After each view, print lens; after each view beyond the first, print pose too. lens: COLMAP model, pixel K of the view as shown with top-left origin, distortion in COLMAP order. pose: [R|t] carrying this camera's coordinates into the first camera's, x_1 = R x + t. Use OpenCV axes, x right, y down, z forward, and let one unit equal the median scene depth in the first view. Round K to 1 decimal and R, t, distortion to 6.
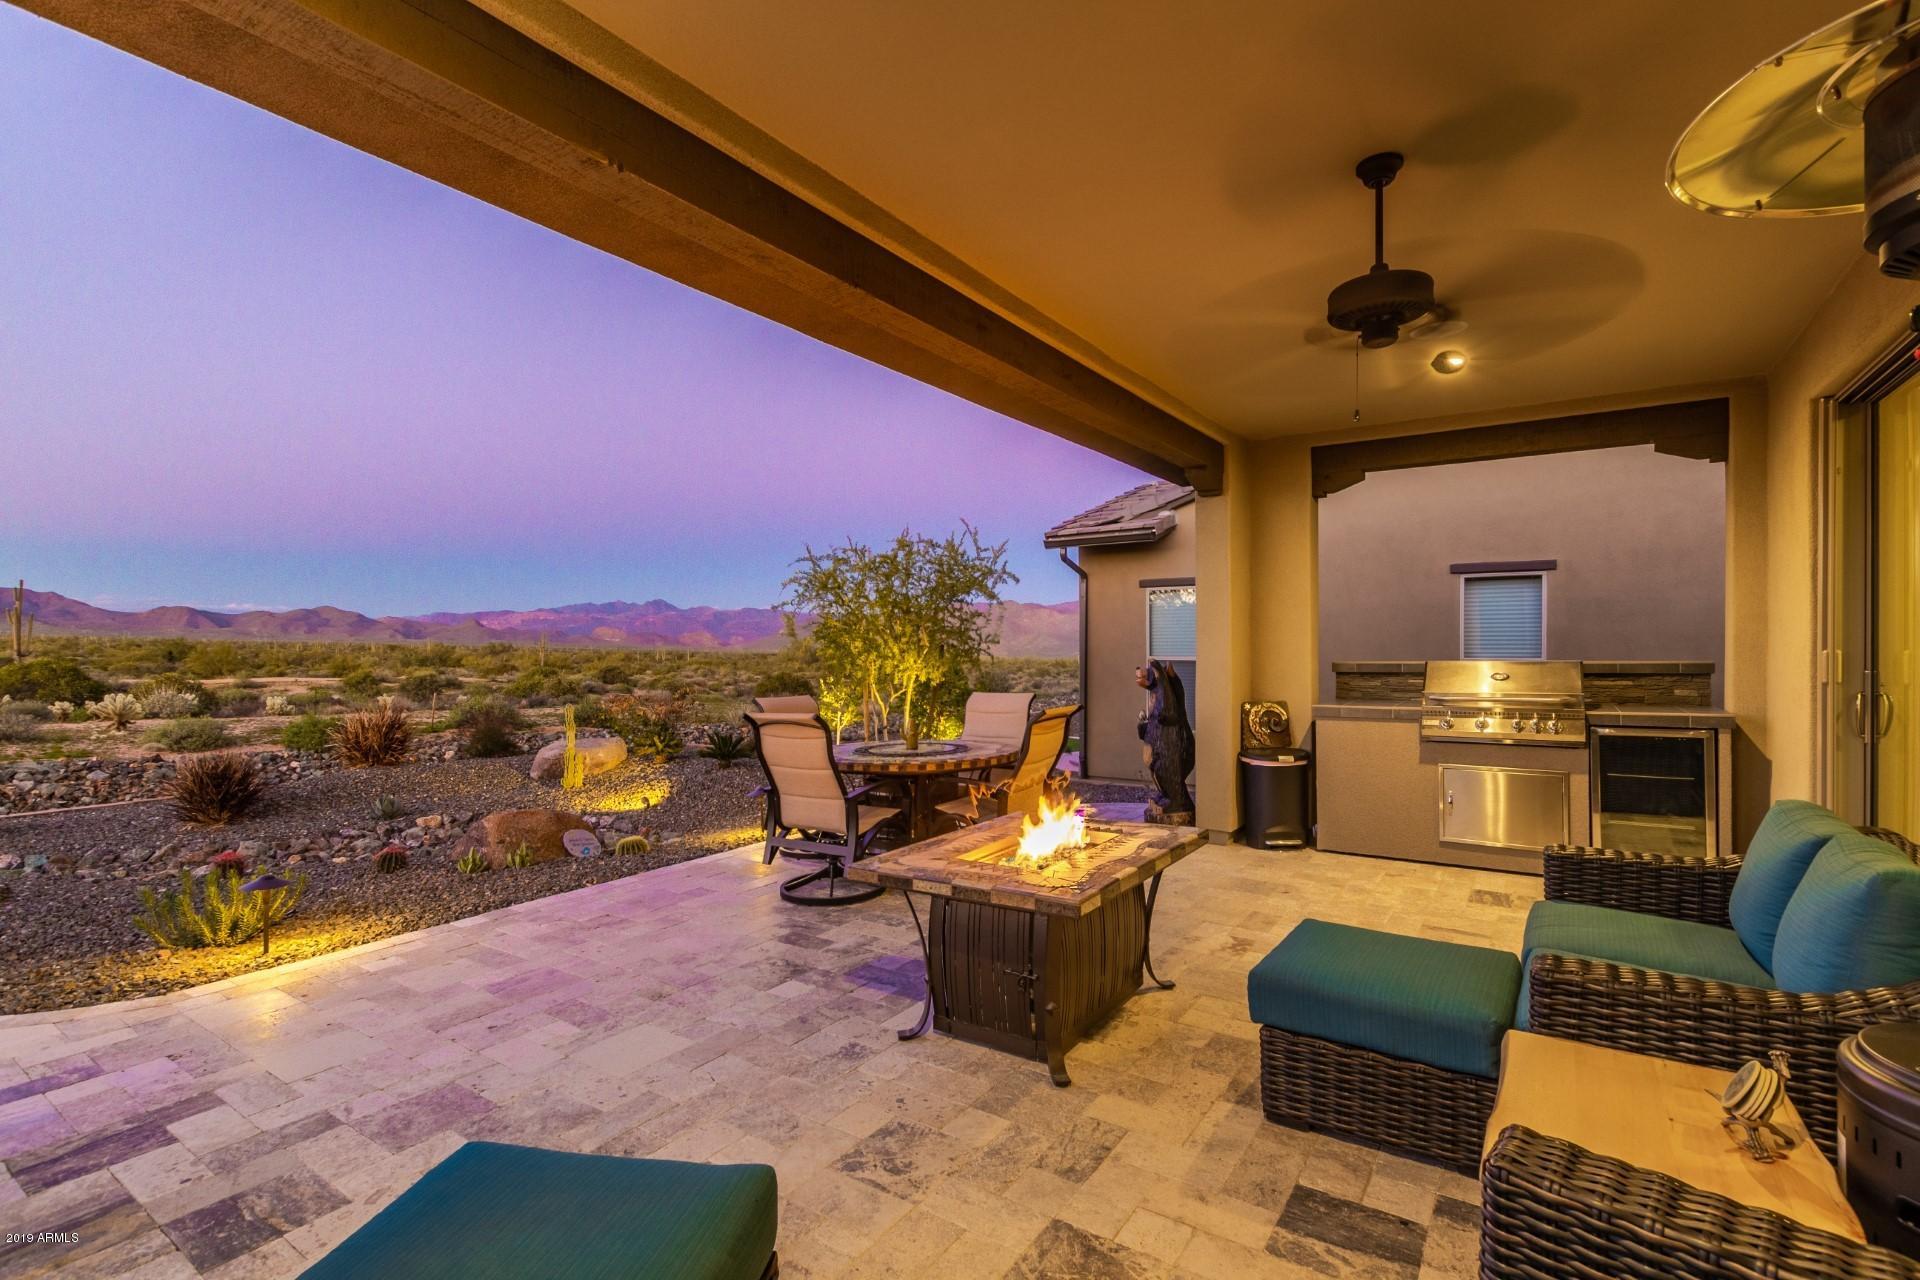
lens RADIAL K [[885.7, 0, 972.2], [0, 885.7, 649.8], [0, 0, 1]] dist [0.002384, 0.000292]
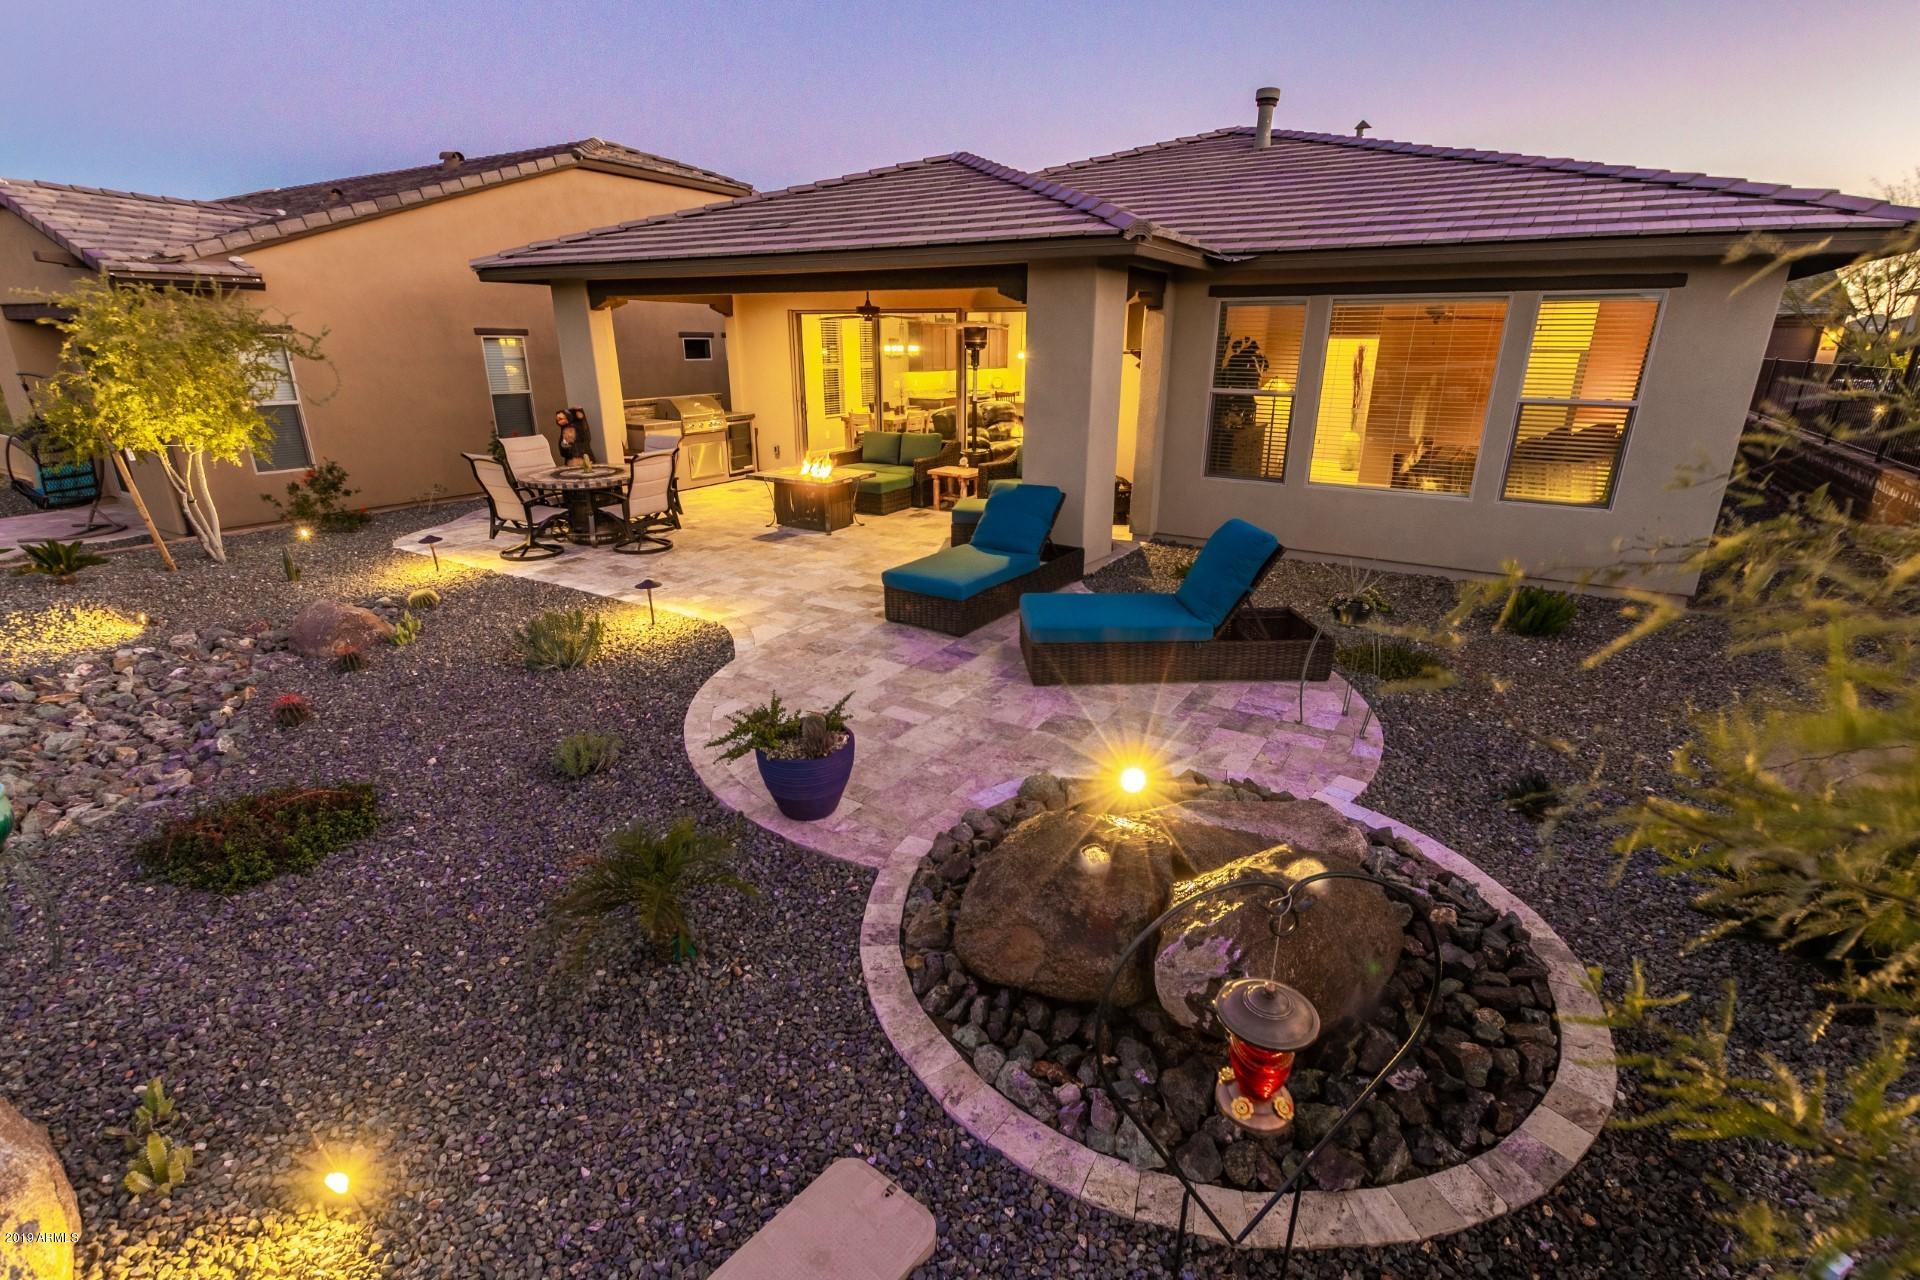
lens RADIAL K [[885.7, 0, 972.2], [0, 885.7, 649.8], [0, 0, 1]] dist [0.002384, 0.000292]
pose [[-0.041620, -0.328895, 0.943449, -2.630450], [-0.003905, 0.944313, 0.329024, -0.185883], [-0.999126, 0.010010, -0.040586, 0.494185]]
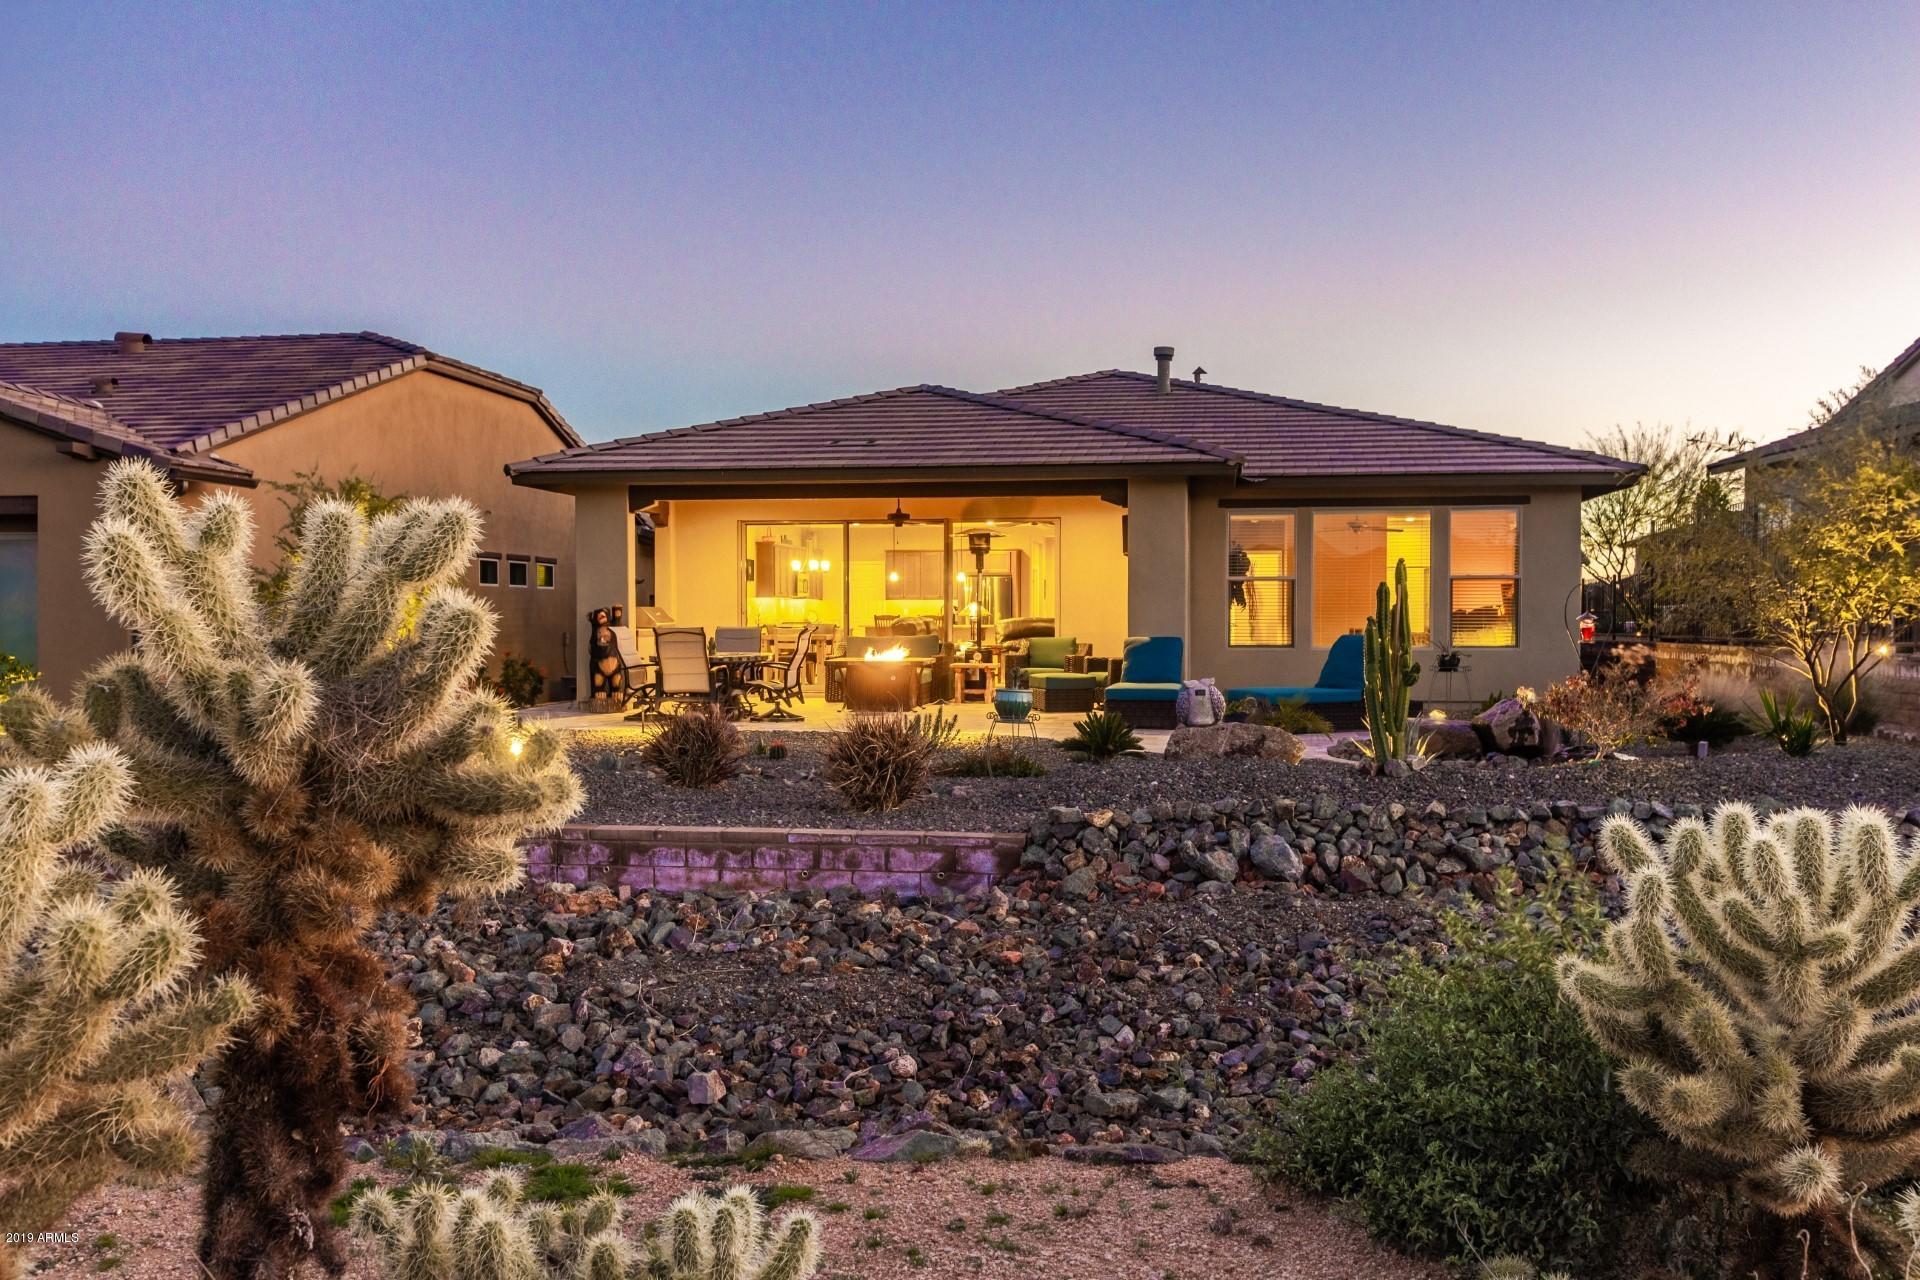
lens RADIAL K [[1630.6, 0, 960.0], [0, 1630.6, 640.0], [0, 0, 1]] dist [-0.003073, -0.002498]
pose [[-0.421288, -0.009079, 0.906882, -4.678980], [0.003970, 0.999922, 0.011855, 0.070322], [-0.906918, 0.008595, -0.421219, 2.794595]]
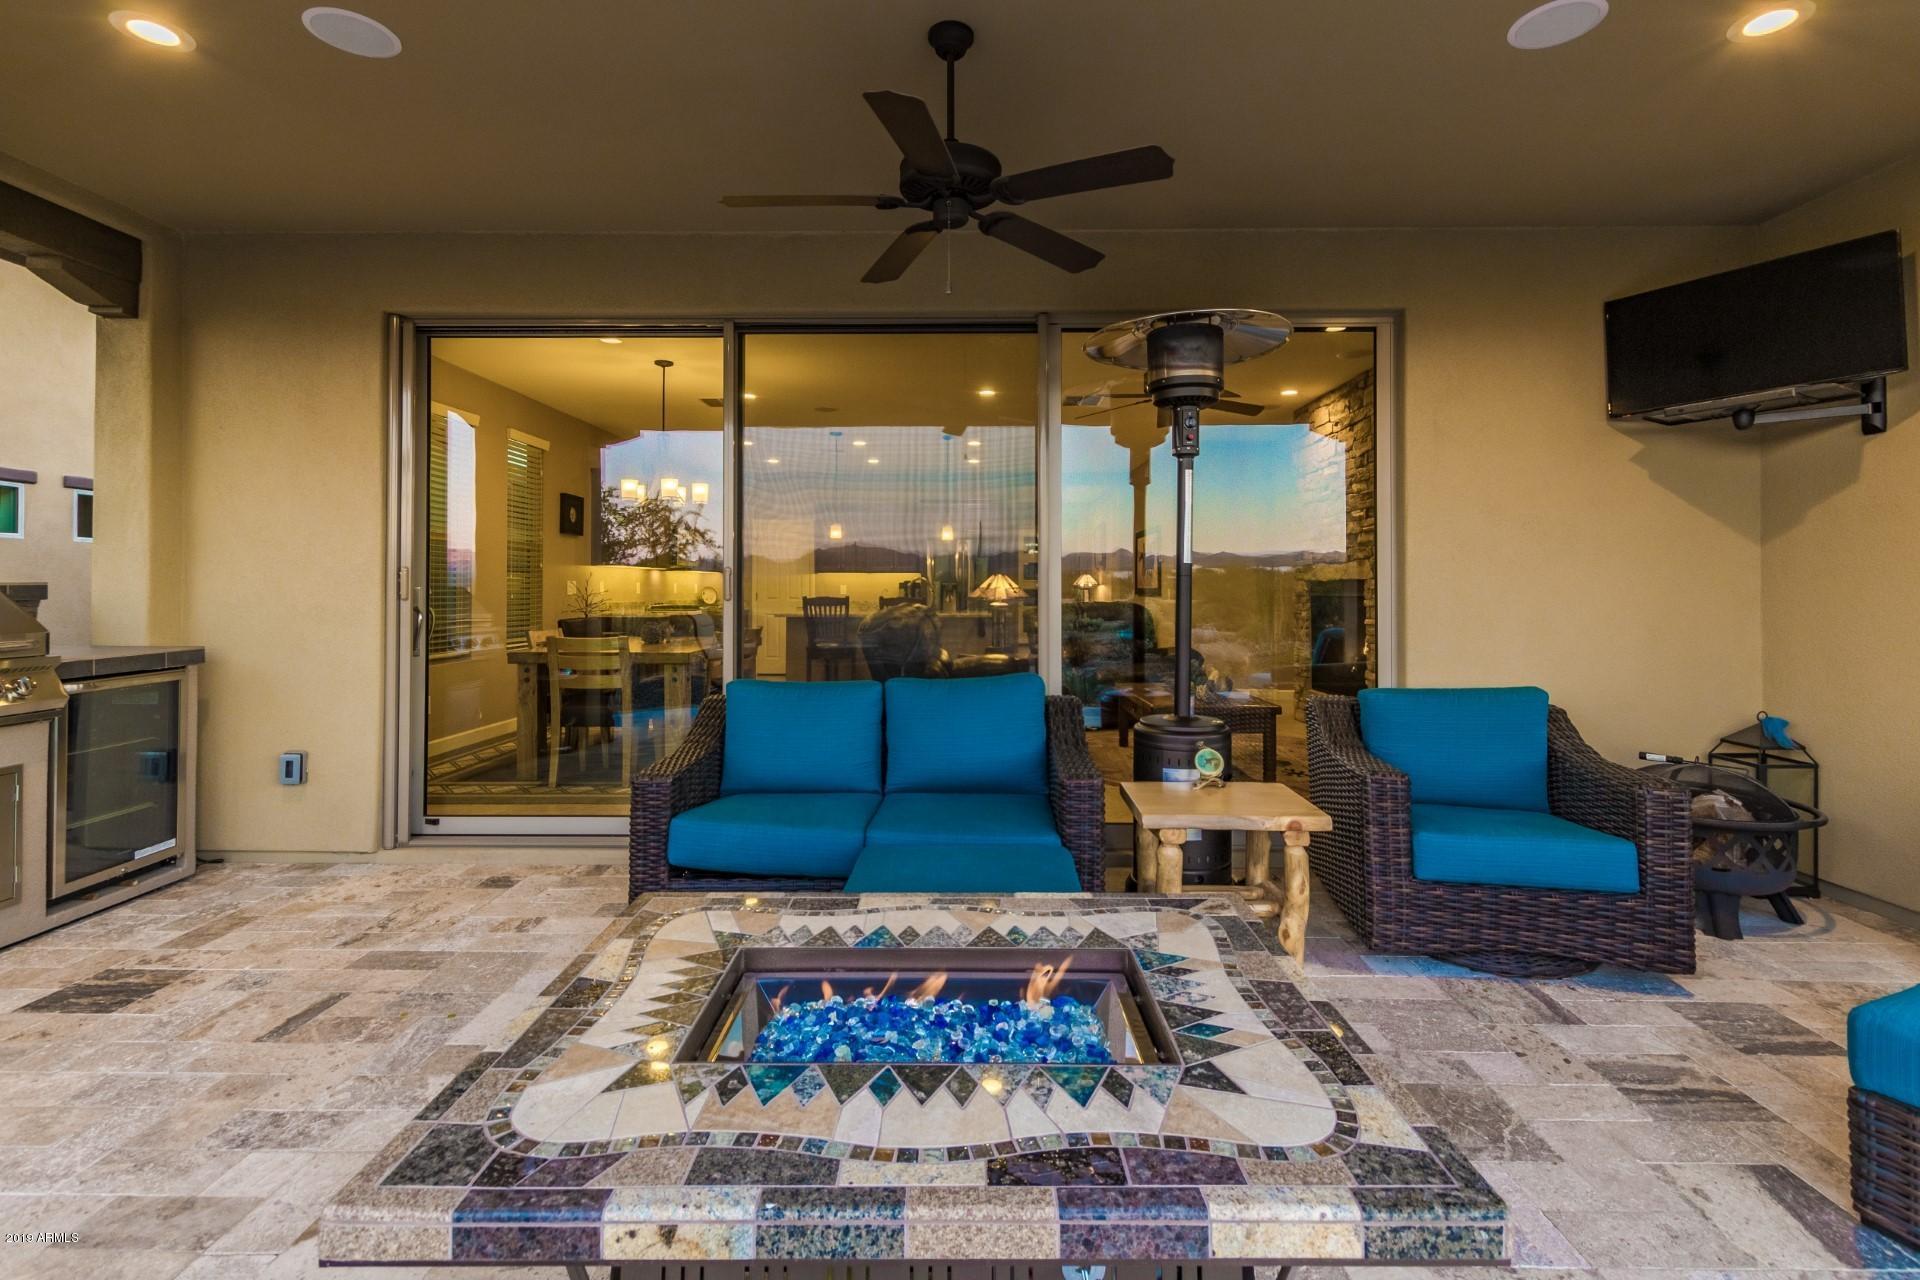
lens RADIAL K [[878.8, 0, 953.0], [0, 878.8, 585.0], [0, 0, 1]] dist [0.025380, 0.000288]
pose [[-0.535149, 0.007692, 0.844723, -0.235374], [0.002733, 0.999969, -0.007374, 0.031289], [-0.844753, -0.001637, -0.535153, 1.042949]]
